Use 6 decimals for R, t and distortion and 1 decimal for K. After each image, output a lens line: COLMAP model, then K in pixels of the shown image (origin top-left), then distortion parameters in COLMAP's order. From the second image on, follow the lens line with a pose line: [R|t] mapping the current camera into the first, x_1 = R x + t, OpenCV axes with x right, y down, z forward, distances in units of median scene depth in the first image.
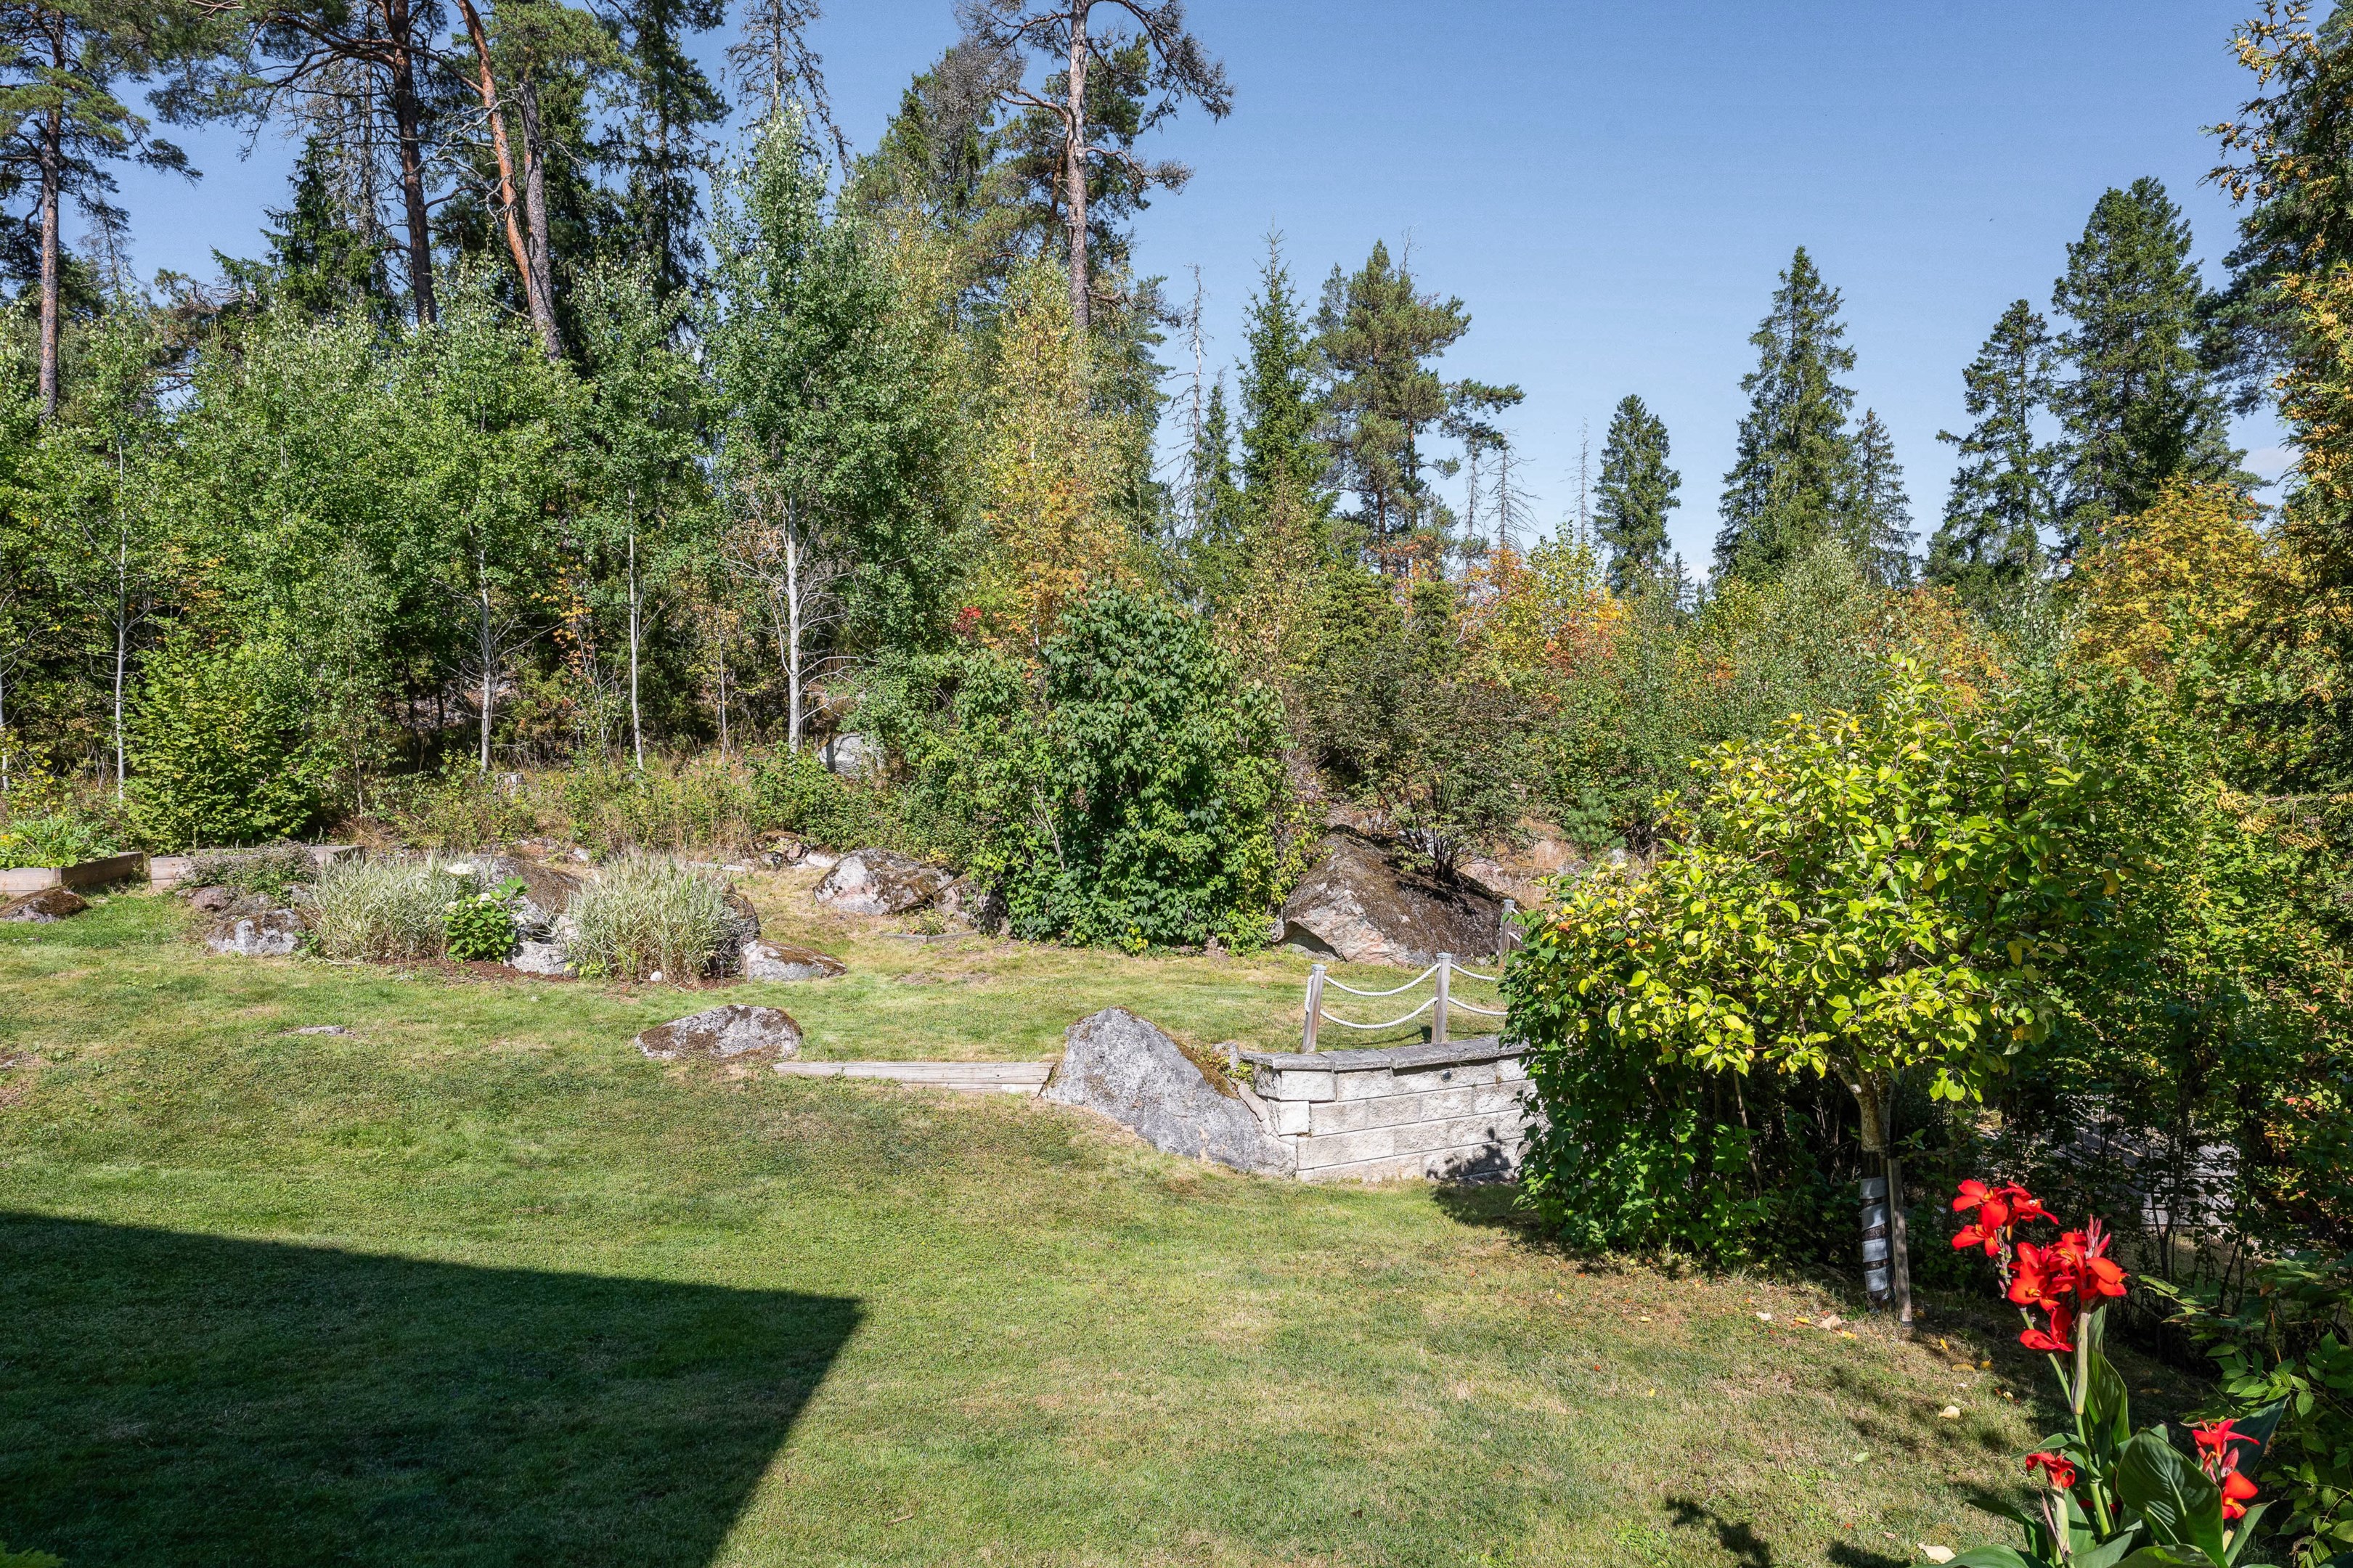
lens RADIAL K [[1368.1, 0, 1158.9], [0, 1368.1, 813.1], [0, 0, 1]] dist [-0.004834, 0.003110]
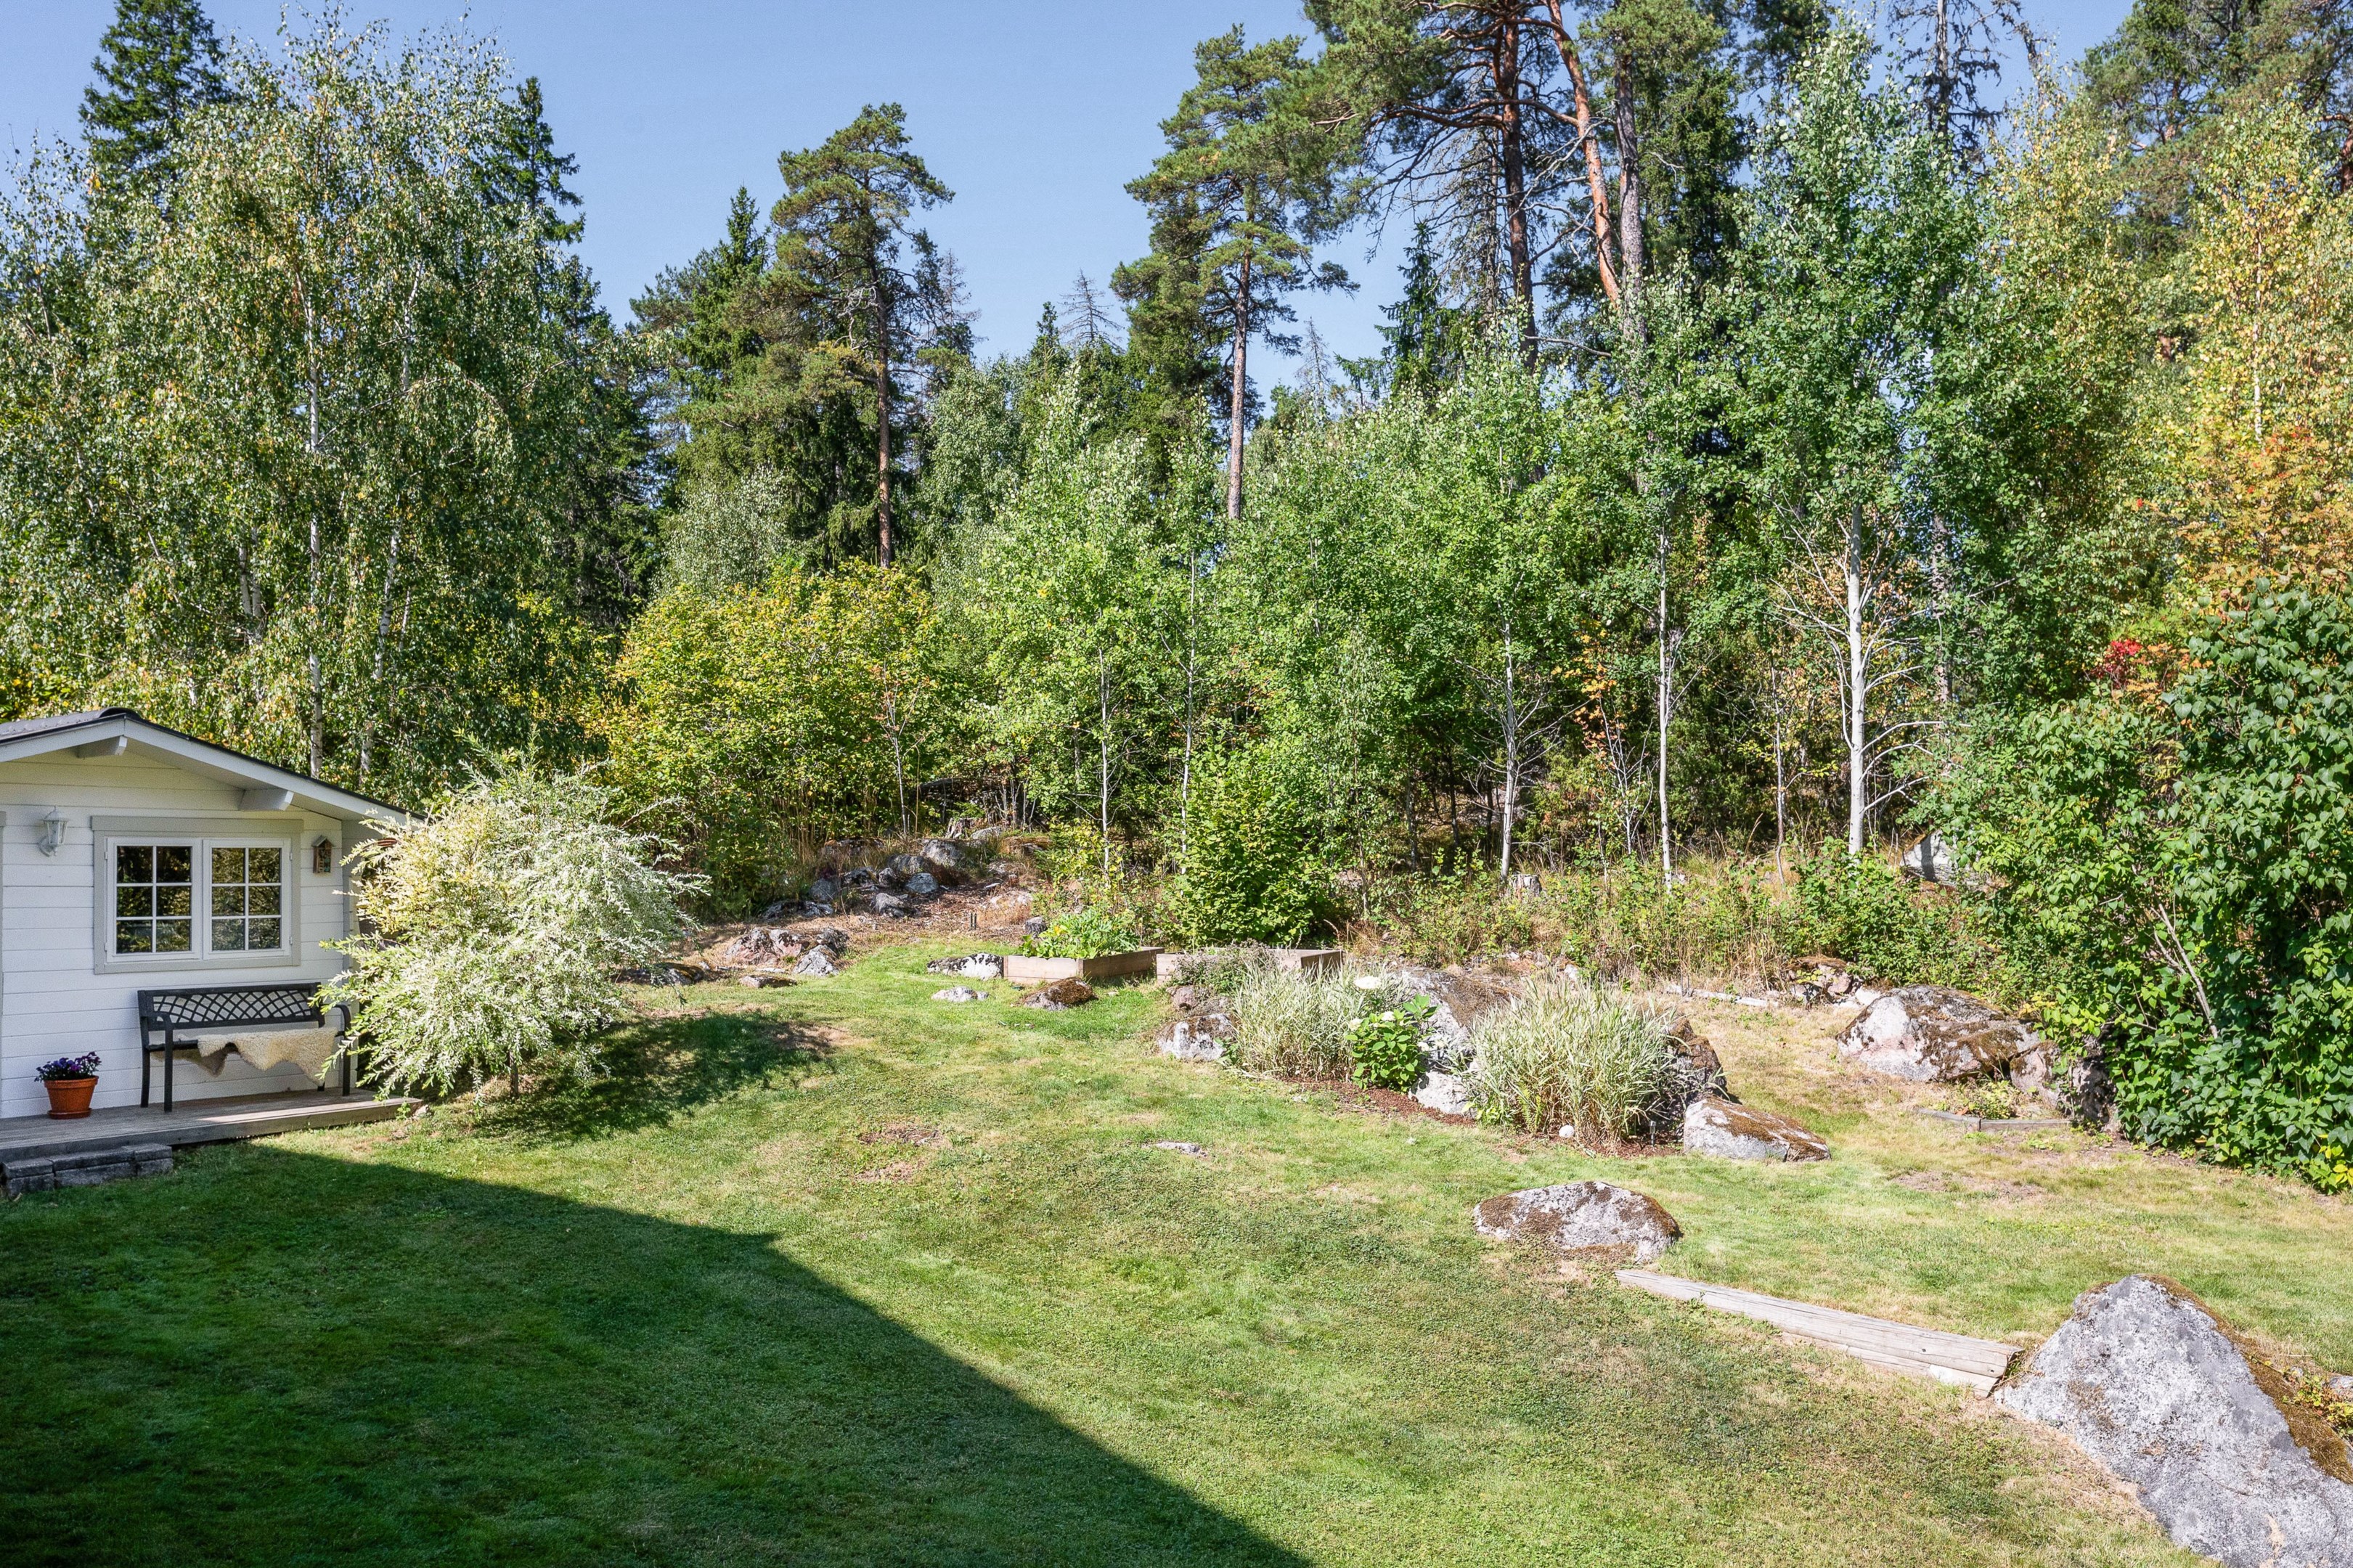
lens RADIAL K [[1637.2, 0, 1158.2], [0, 1637.2, 814.5], [0, 0, 1]] dist [-0.001957, 0.002839]
pose [[0.717613, -0.012817, -0.696324, 0.107414], [-0.033720, 0.998019, -0.053121, -0.005583], [0.695626, 0.061600, 0.715759, 0.112091]]
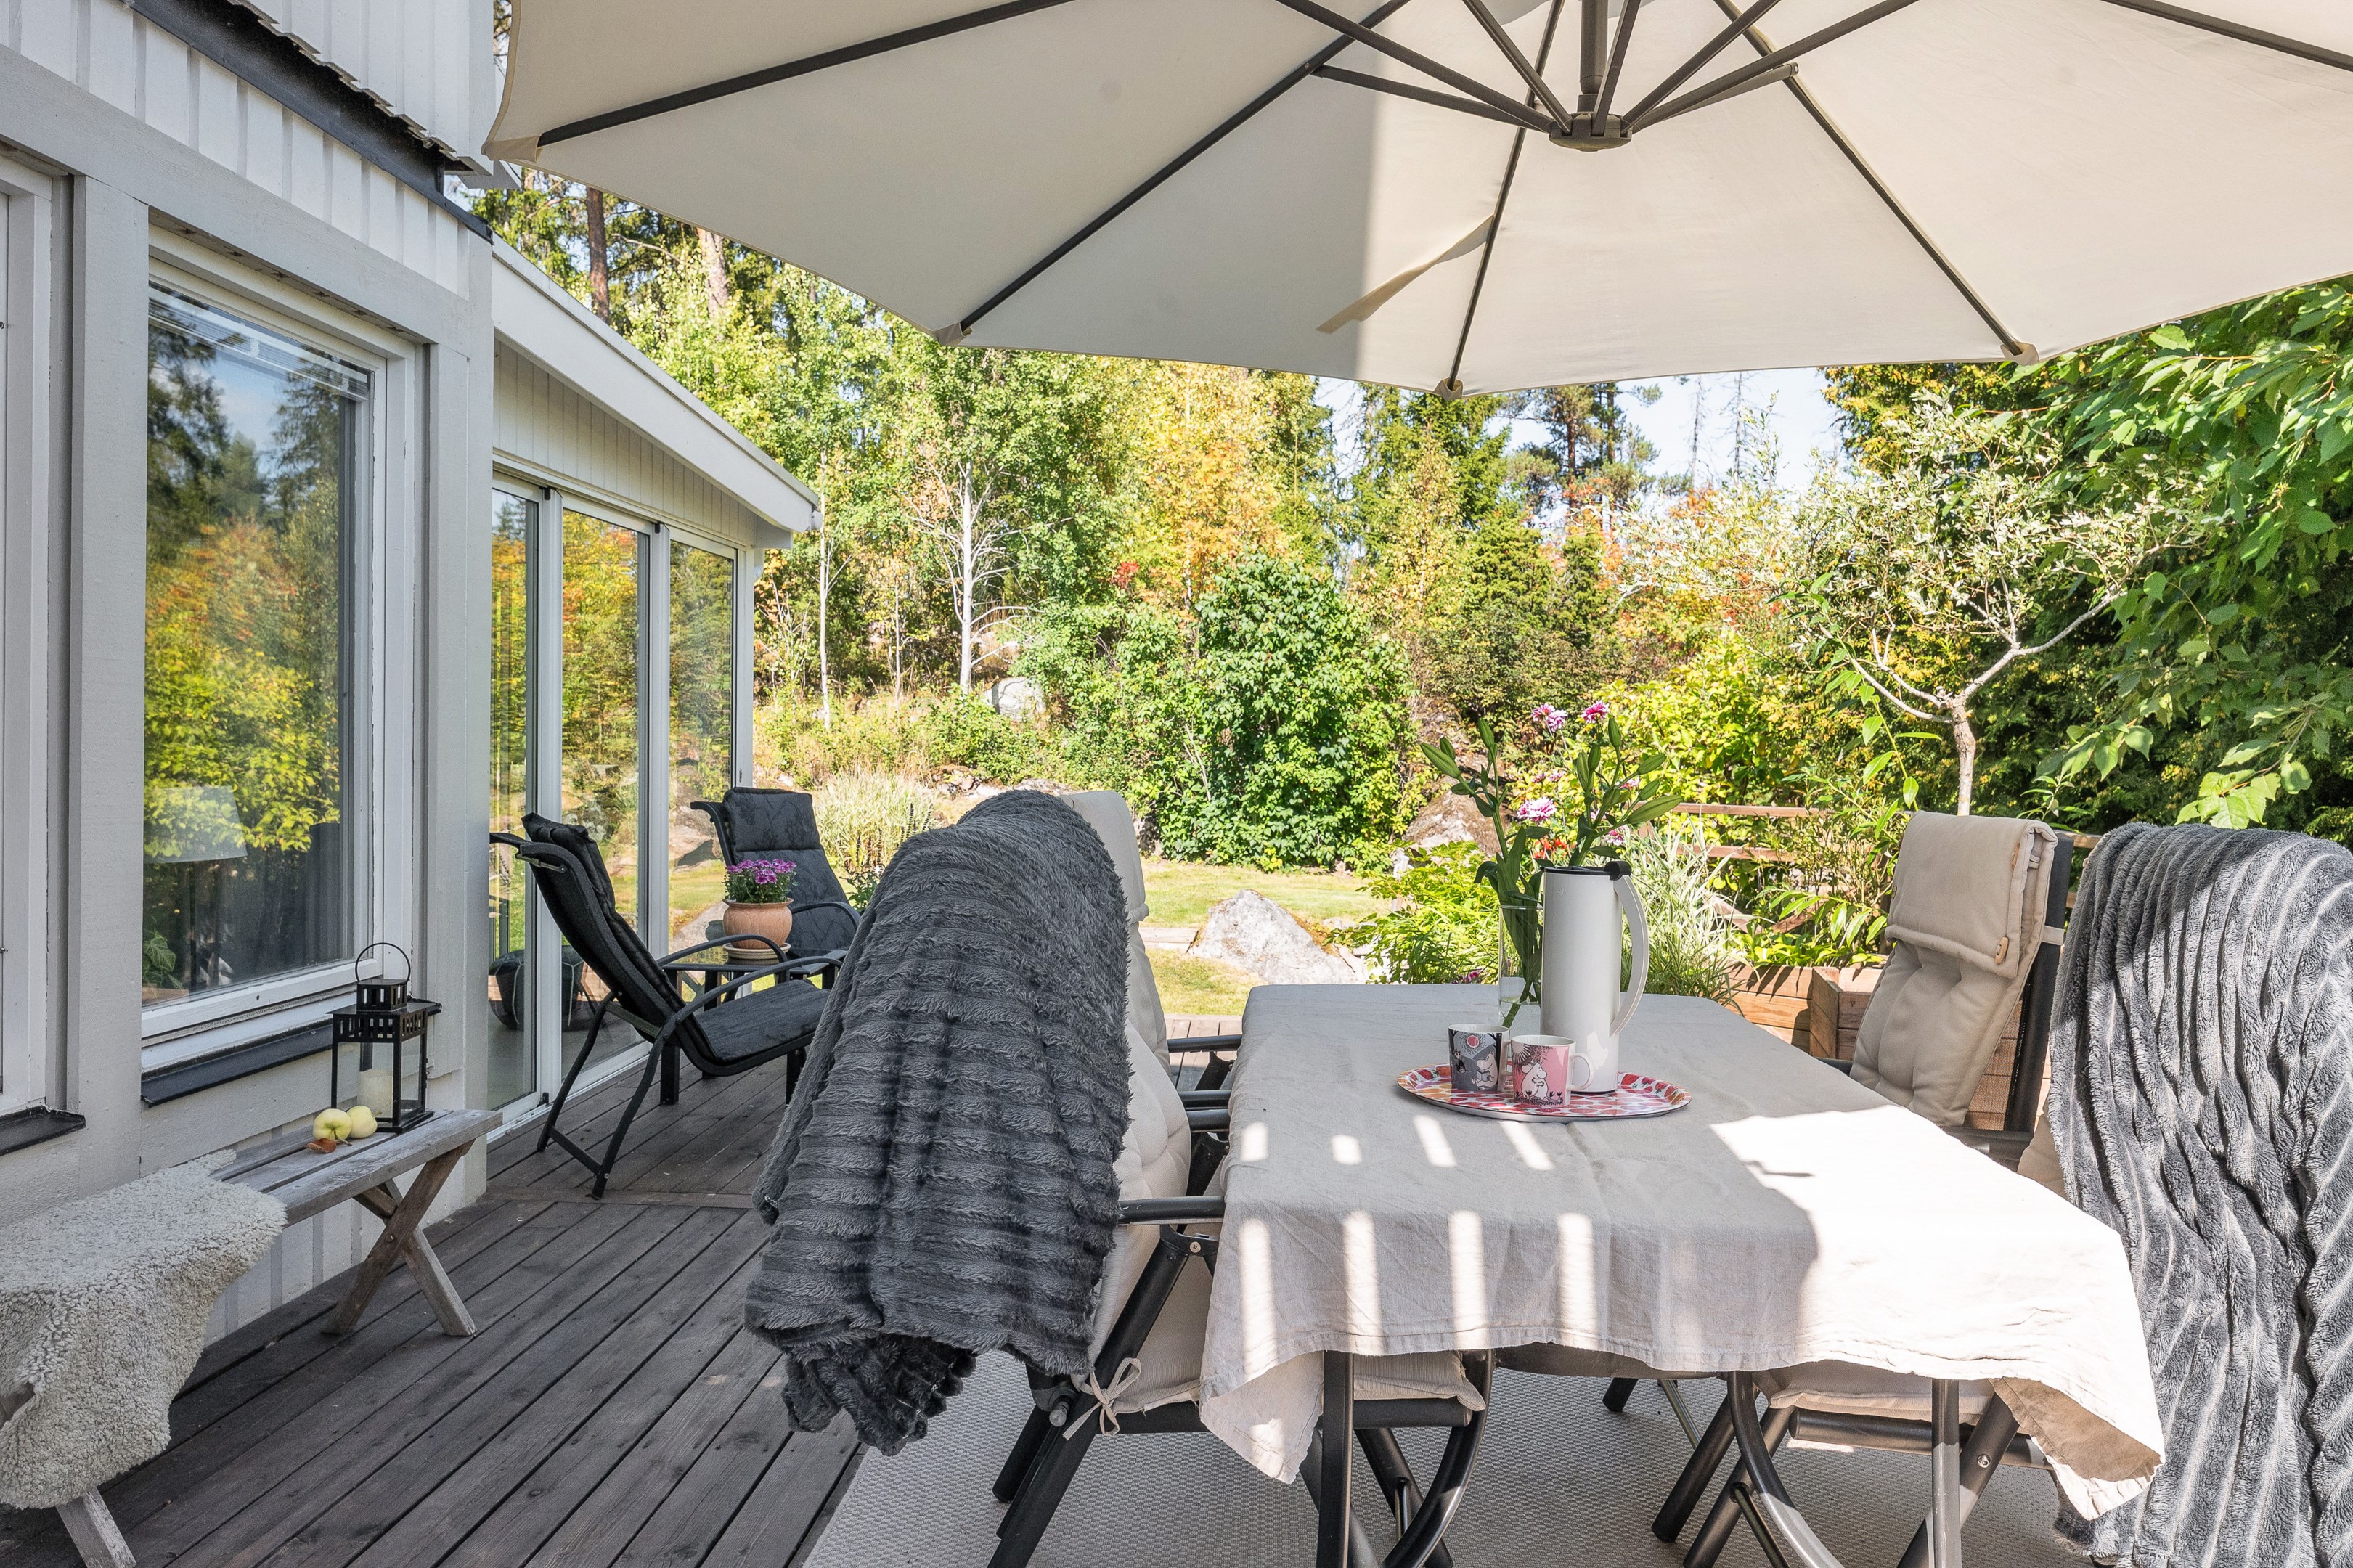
lens RADIAL K [[1668.9, 0, 1088.1], [0, 1668.9, 775.5], [0, 0, 1]] dist [-0.006114, 0.001305]
pose [[0.989521, 0.022543, -0.142622, 0.027151], [-0.023479, 0.999712, -0.004883, 0.030723], [0.142471, 0.008181, 0.989765, -0.382635]]
